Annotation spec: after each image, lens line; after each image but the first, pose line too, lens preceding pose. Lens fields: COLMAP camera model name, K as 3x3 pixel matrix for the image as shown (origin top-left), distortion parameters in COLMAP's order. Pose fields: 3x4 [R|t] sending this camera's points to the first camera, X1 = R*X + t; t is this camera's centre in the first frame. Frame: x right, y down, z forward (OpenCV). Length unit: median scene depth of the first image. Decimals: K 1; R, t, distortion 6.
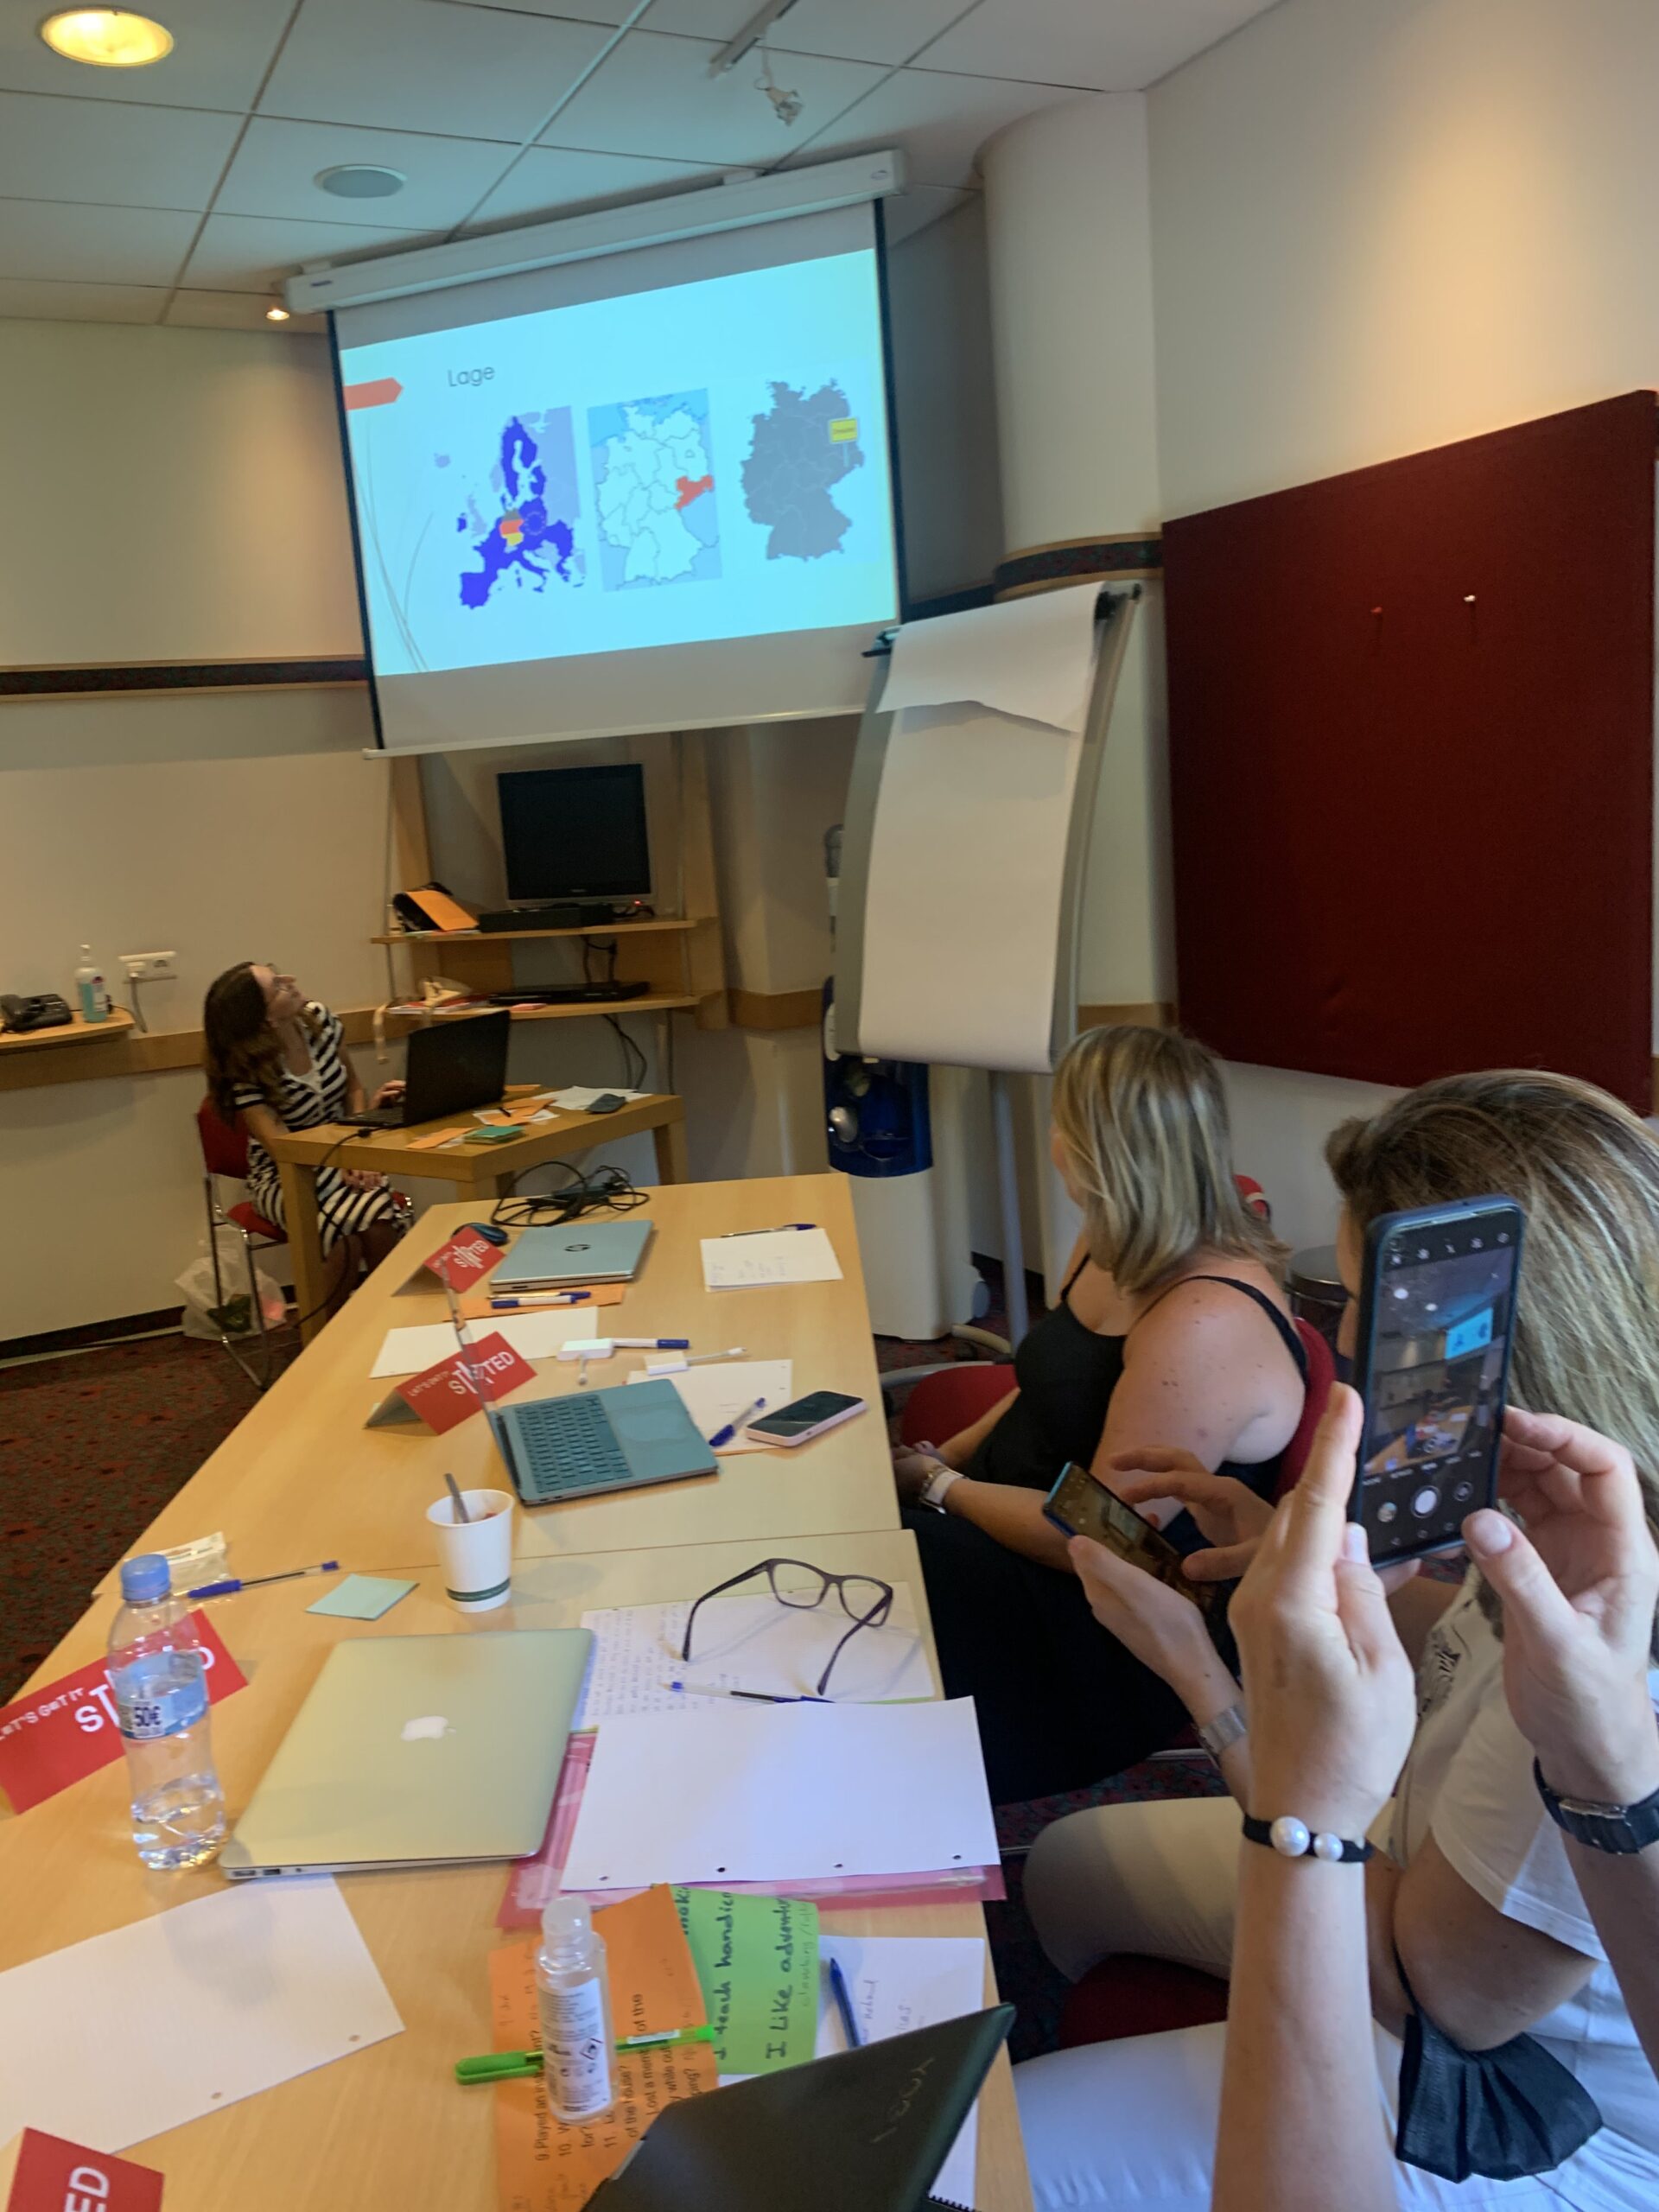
lens RADIAL K [[1685.1, 0, 855.2], [0, 1685.1, 1106.1], [0, 0, 1]] dist [0.006856, 0.001529]
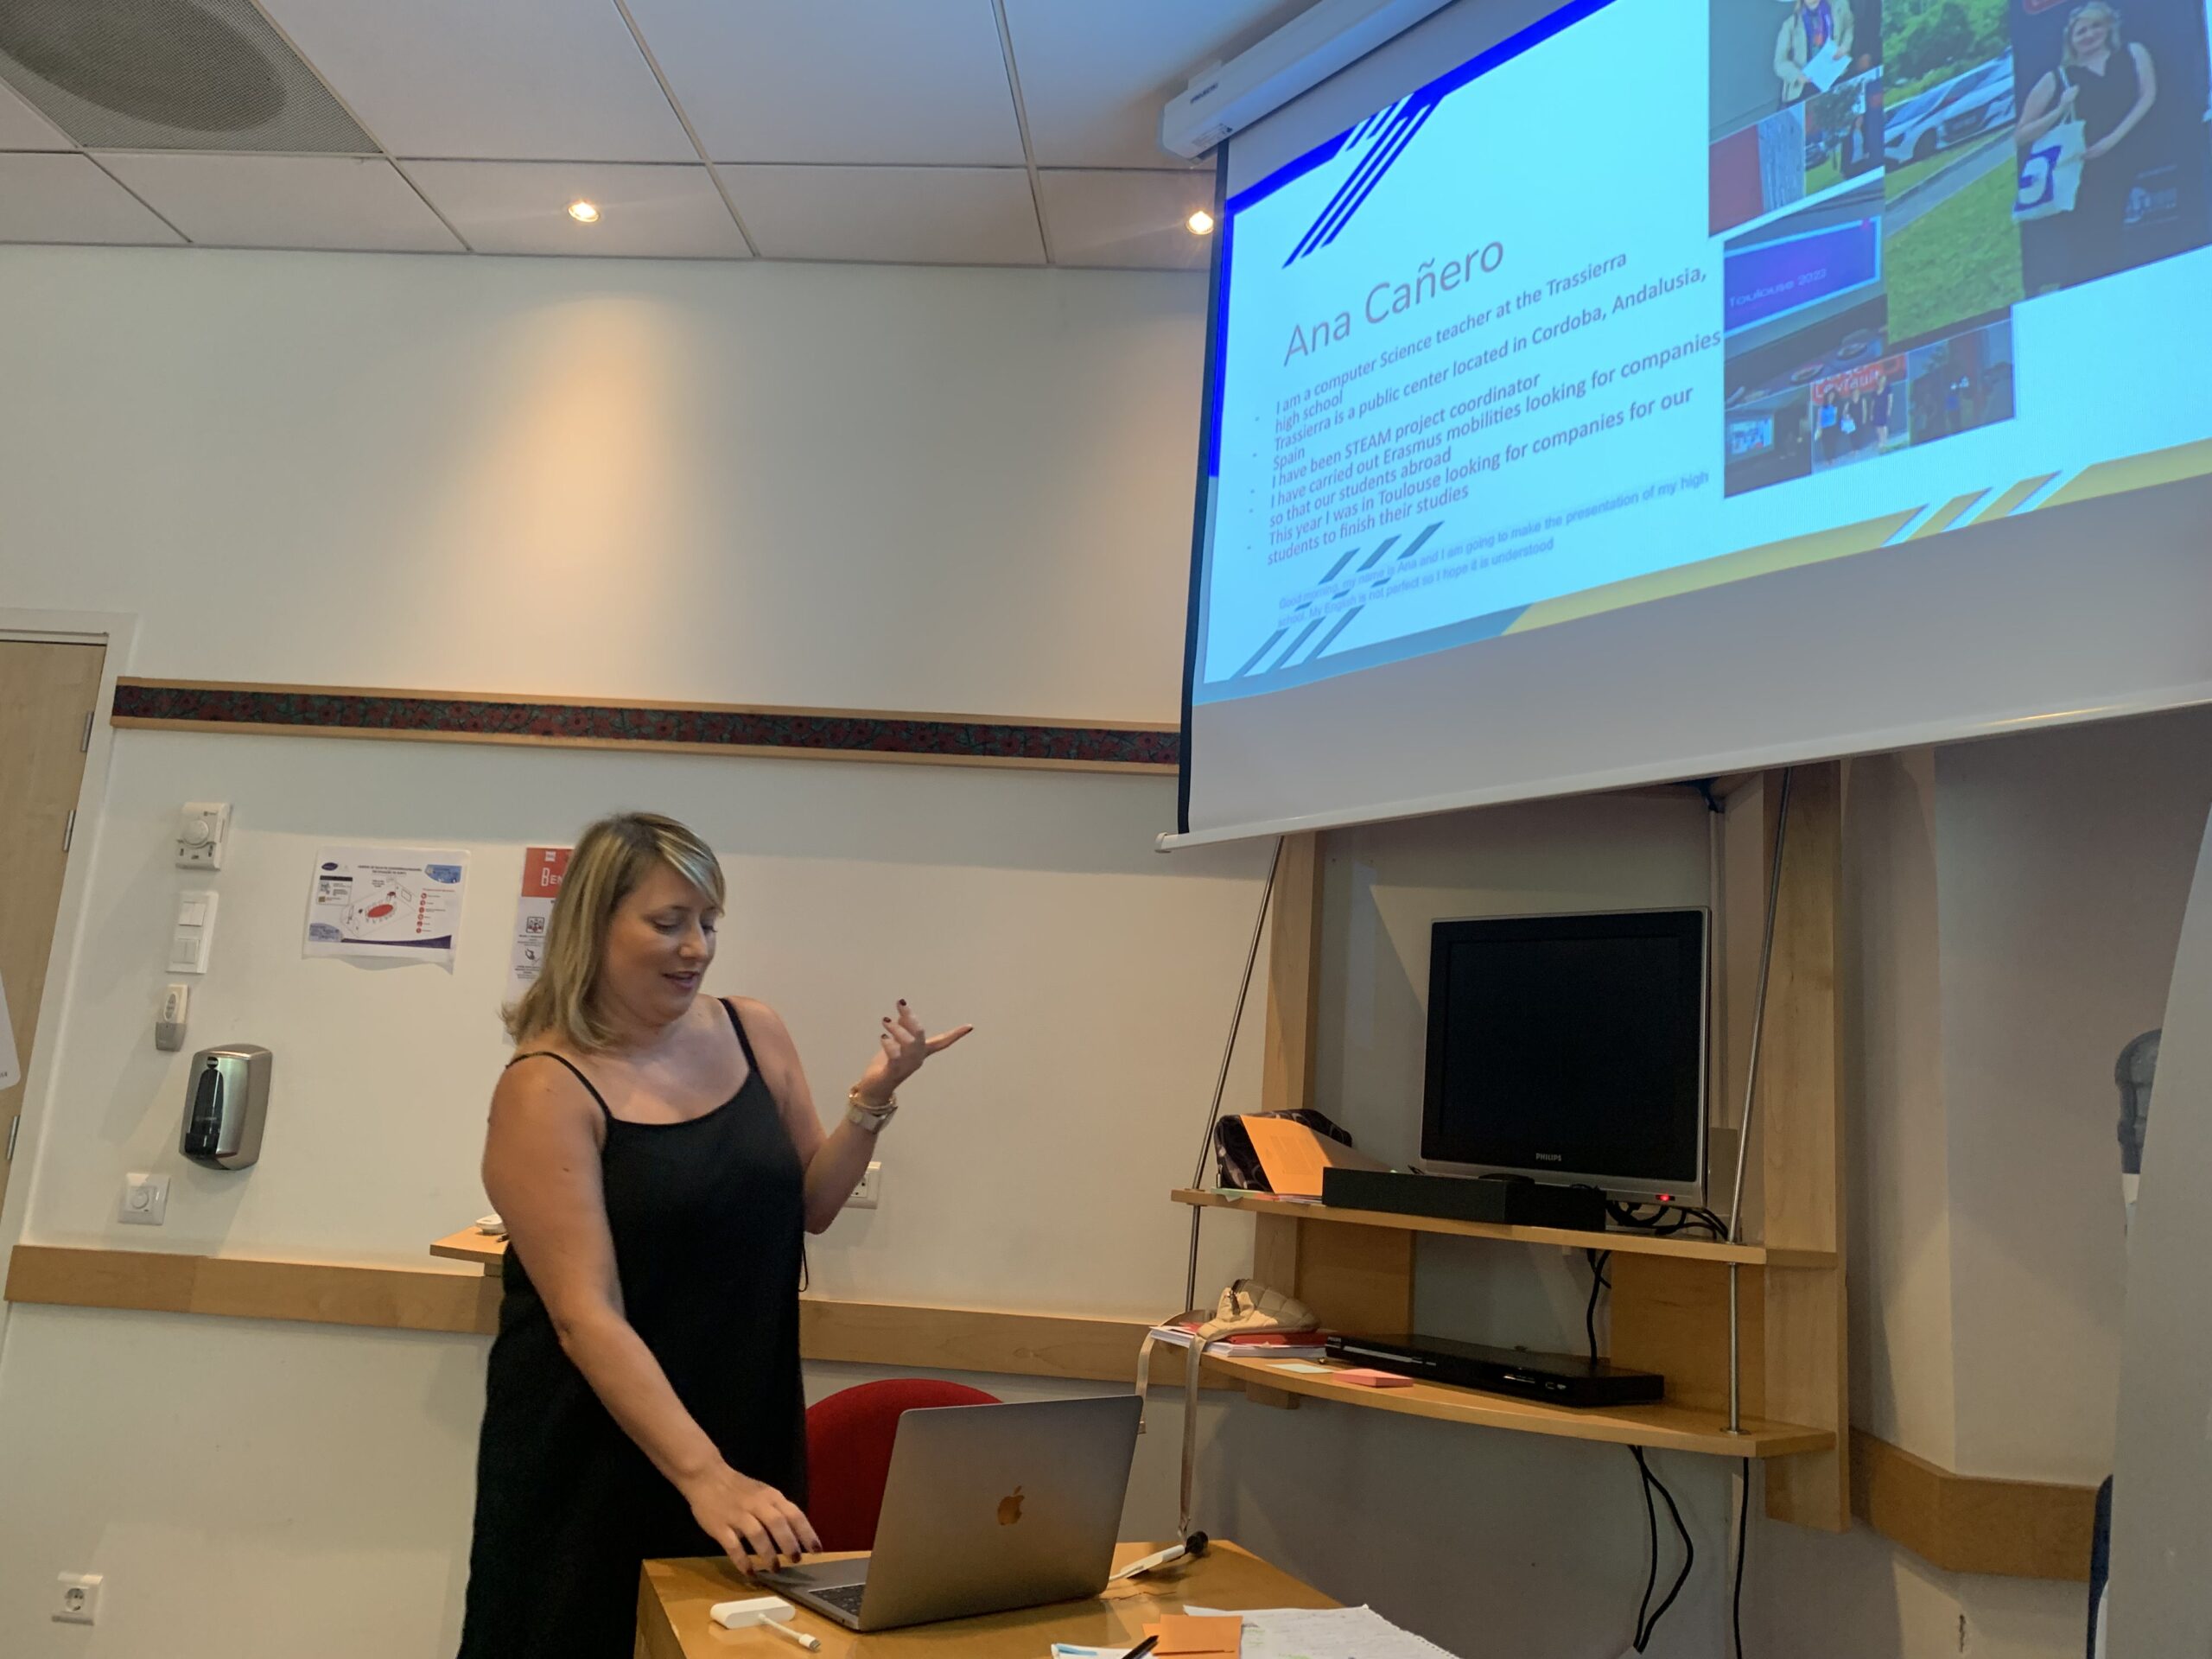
lens RADIAL K [[1688.7, 0, 1121.7], [0, 1688.7, 802.7], [0, 0, 1]] dist [0.004885, -0.008953]
pose [[0.830209, 0.015674, -0.557232, 0.005430], [-0.217965, 0.929153, -0.298606, -0.049858], [0.513074, 0.369362, 0.774807, 0.523905]]
